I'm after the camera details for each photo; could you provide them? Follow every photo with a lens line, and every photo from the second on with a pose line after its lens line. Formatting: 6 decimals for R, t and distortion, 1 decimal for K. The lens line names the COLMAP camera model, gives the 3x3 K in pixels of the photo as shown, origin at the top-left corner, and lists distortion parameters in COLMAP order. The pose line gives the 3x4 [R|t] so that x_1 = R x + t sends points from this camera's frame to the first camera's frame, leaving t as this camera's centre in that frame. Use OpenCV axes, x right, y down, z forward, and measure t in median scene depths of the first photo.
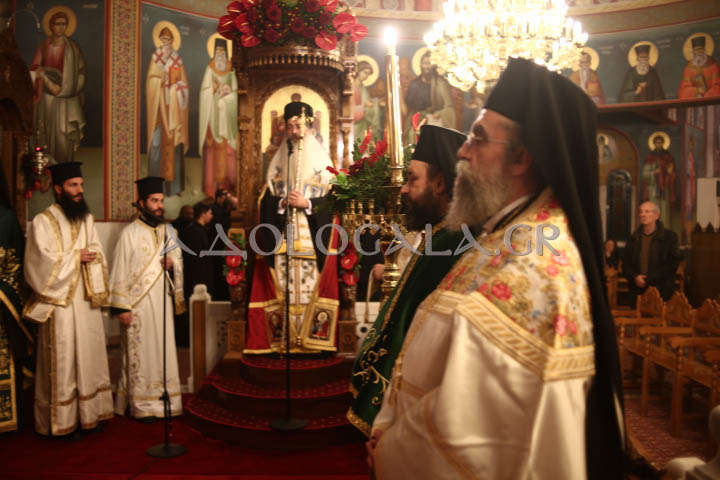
lens RADIAL K [[696.4, 0, 362.9], [0, 696.4, 241.4], [0, 0, 1]] dist [-0.101389, 0.000000]
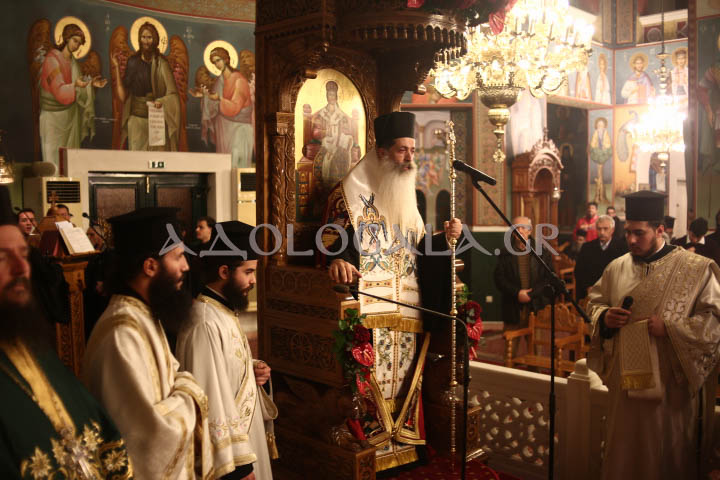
lens RADIAL K [[696.4, 0, 360.2], [0, 696.4, 240.1], [0, 0, 1]] dist [-0.101389, 0.000000]
pose [[0.743182, -0.057274, 0.666633, -0.267449], [0.042252, 0.998358, 0.038669, -0.044199], [-0.667754, -0.000572, 0.744382, 0.249648]]
